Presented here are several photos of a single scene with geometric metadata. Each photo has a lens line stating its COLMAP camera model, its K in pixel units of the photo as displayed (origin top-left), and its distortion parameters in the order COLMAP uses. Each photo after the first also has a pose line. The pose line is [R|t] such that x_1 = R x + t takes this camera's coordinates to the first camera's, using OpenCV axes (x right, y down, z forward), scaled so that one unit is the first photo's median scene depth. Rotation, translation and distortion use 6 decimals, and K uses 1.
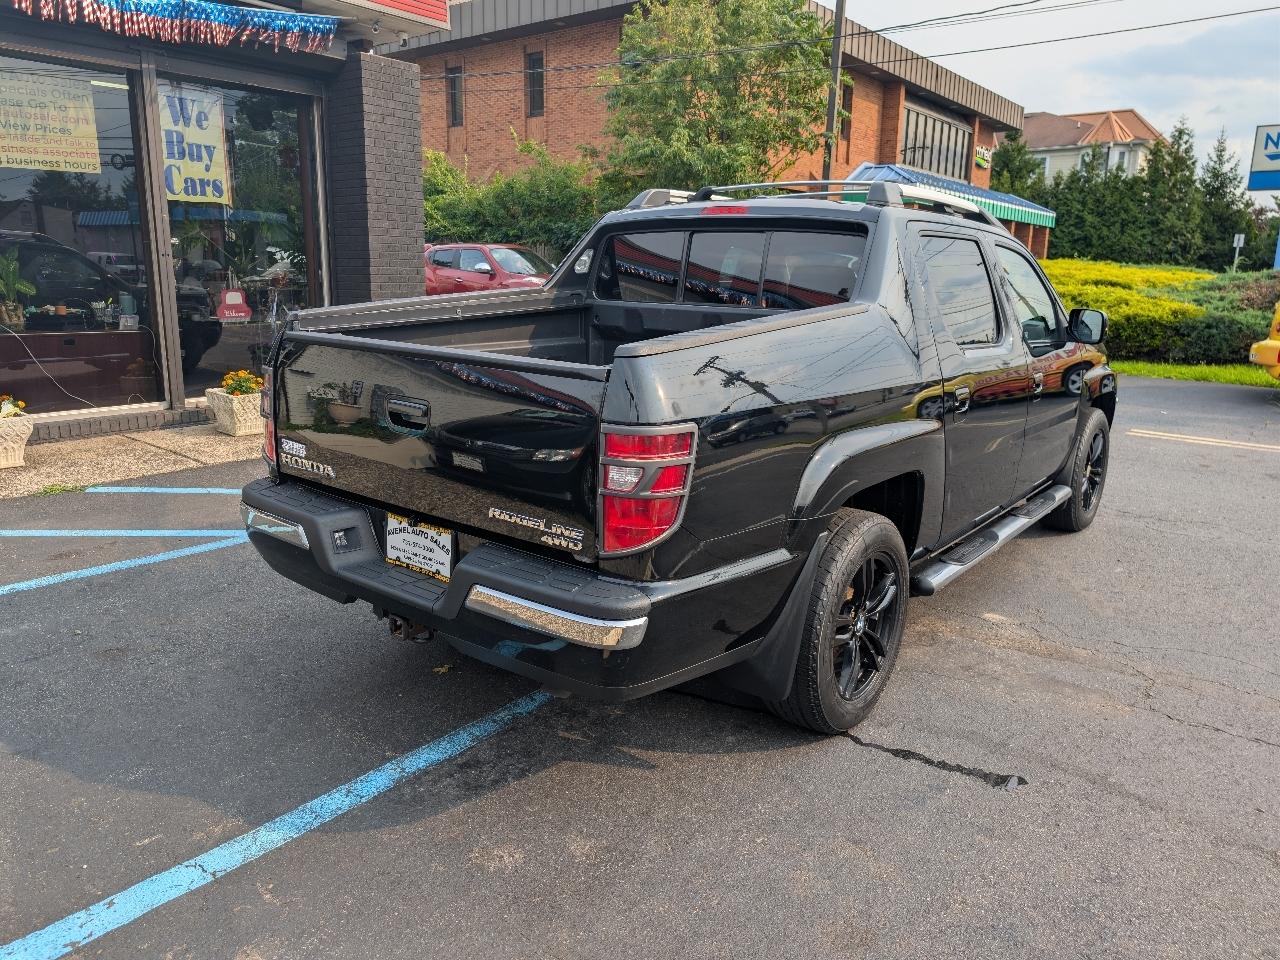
lens RADIAL K [[920.4, 0, 639.1], [0, 920.4, 473.1], [0, 0, 1]] dist [0.016083, -0.009700]
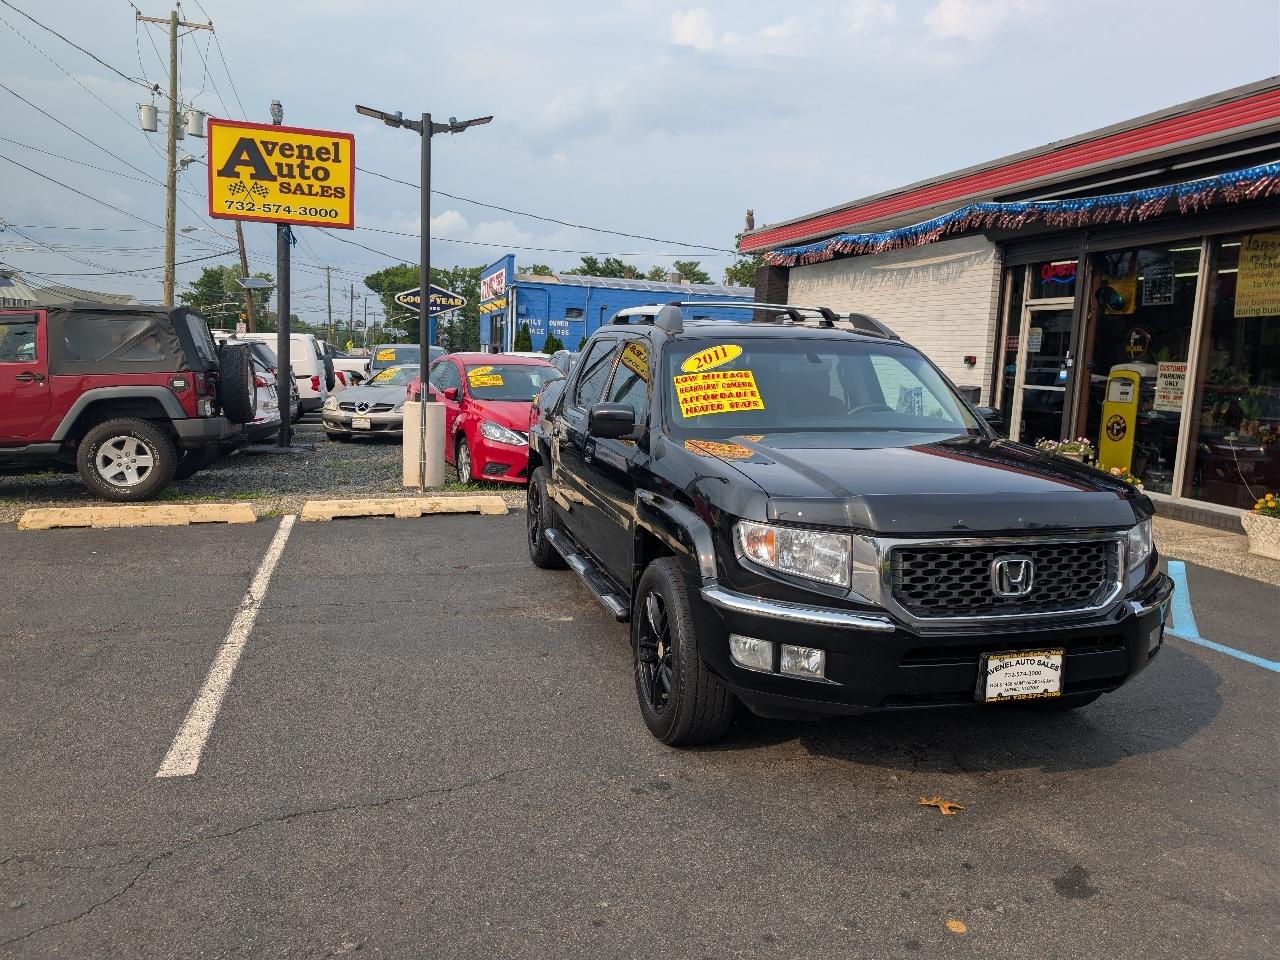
lens RADIAL K [[920.4, 0, 648.9], [0, 920.4, 478.7], [0, 0, 1]] dist [0.016083, -0.009700]
pose [[-0.585722, 0.068447, -0.807617, 0.782041], [-0.222900, 0.944403, 0.241698, -0.216056], [0.779260, 0.321585, -0.537901, 0.995878]]
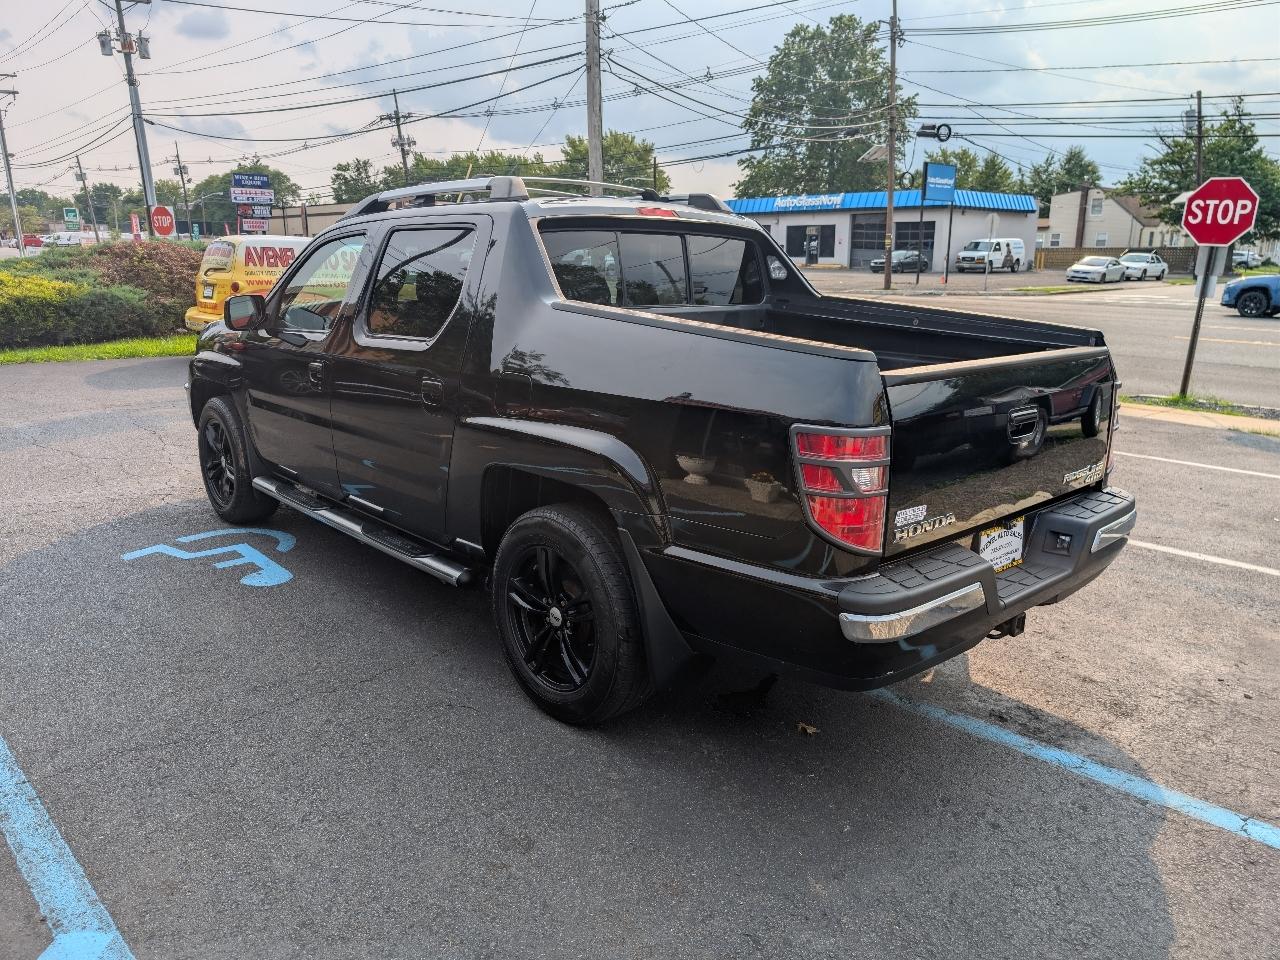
lens RADIAL K [[920.4, 0, 638.0], [0, 920.4, 480.9], [0, 0, 1]] dist [0.016083, -0.009700]
pose [[0.161157, -0.250626, 0.954576, -0.492312], [0.209012, 0.953947, 0.215174, -0.116893], [-0.964543, 0.164841, 0.206119, 0.444162]]
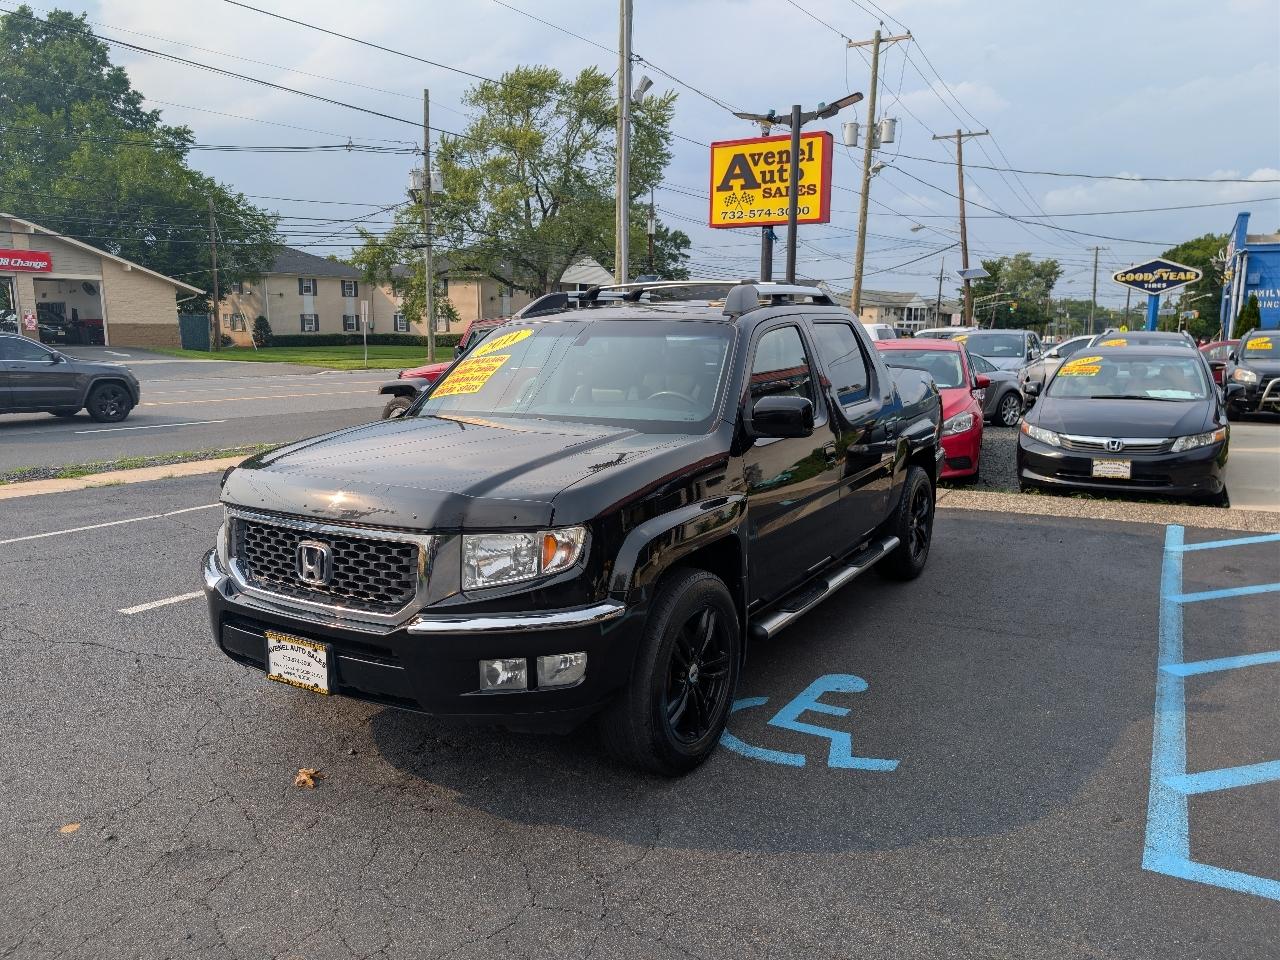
lens RADIAL K [[920.4, 0, 635.5], [0, 920.4, 484.8], [0, 0, 1]] dist [0.016083, -0.009700]
pose [[-0.992901, 0.003083, -0.118905, 0.242980], [-0.041948, 0.926358, 0.374302, -0.303398], [0.111303, 0.376633, -0.919652, 1.300730]]
